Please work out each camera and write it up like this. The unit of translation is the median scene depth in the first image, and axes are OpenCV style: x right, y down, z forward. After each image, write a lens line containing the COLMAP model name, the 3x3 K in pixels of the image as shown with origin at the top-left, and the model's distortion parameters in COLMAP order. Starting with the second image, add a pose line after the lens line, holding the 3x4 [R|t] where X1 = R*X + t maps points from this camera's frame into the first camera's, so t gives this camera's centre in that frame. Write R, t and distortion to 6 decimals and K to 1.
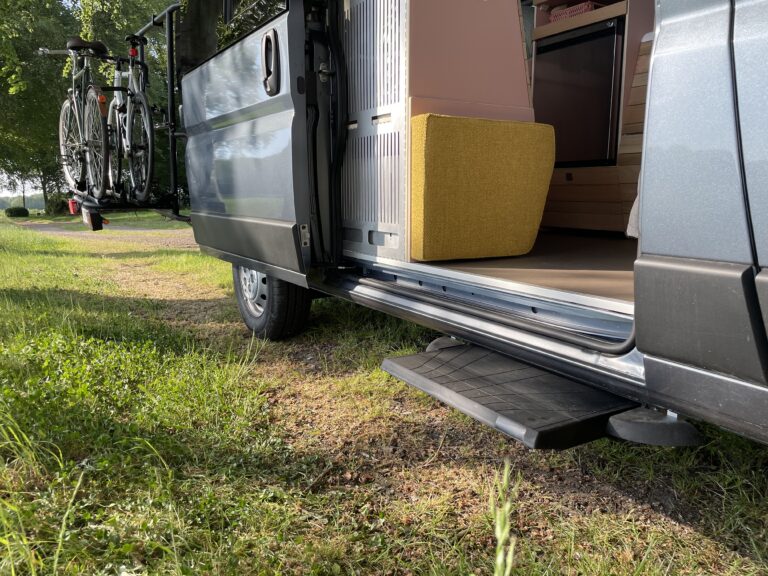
lens RADIAL K [[595.0, 0, 384.0], [0, 595.0, 288.0], [0, 0, 1]] dist [0.093224, -0.105616]
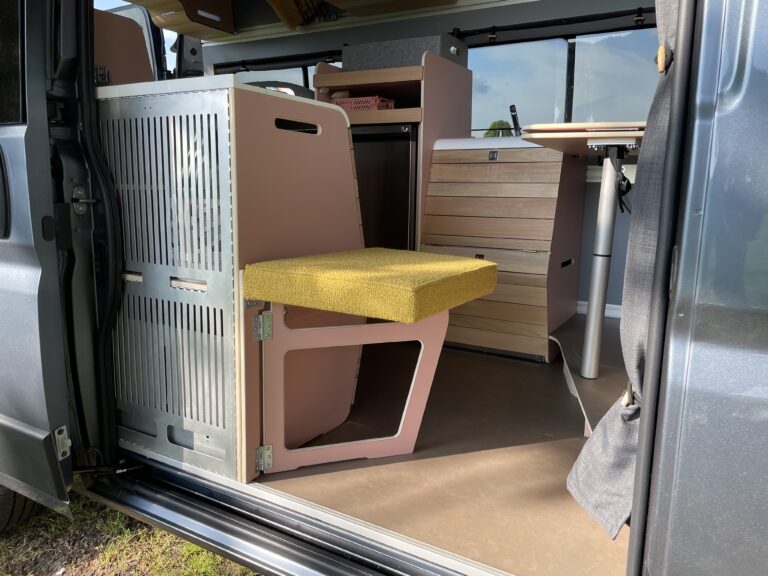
lens RADIAL K [[595.0, 0, 384.0], [0, 595.0, 288.0], [0, 0, 1]] dist [0.093224, -0.105616]
pose [[0.888026, -0.054469, 0.456555, -0.113536], [0.051078, 0.998499, 0.019776, -0.255120], [-0.456947, 0.005758, 0.889475, 0.231900]]
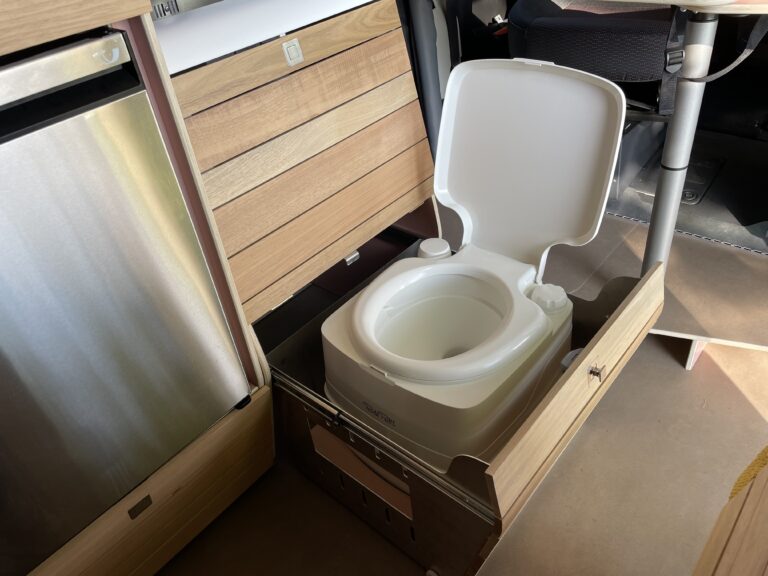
lens RADIAL K [[595.0, 0, 384.0], [0, 595.0, 288.0], [0, 0, 1]] dist [0.093224, -0.105616]
pose [[-0.294530, -0.536269, 0.790992, 0.104254], [0.261735, 0.750791, 0.606472, -0.591638], [-0.919101, 0.385654, -0.080771, 1.161763]]
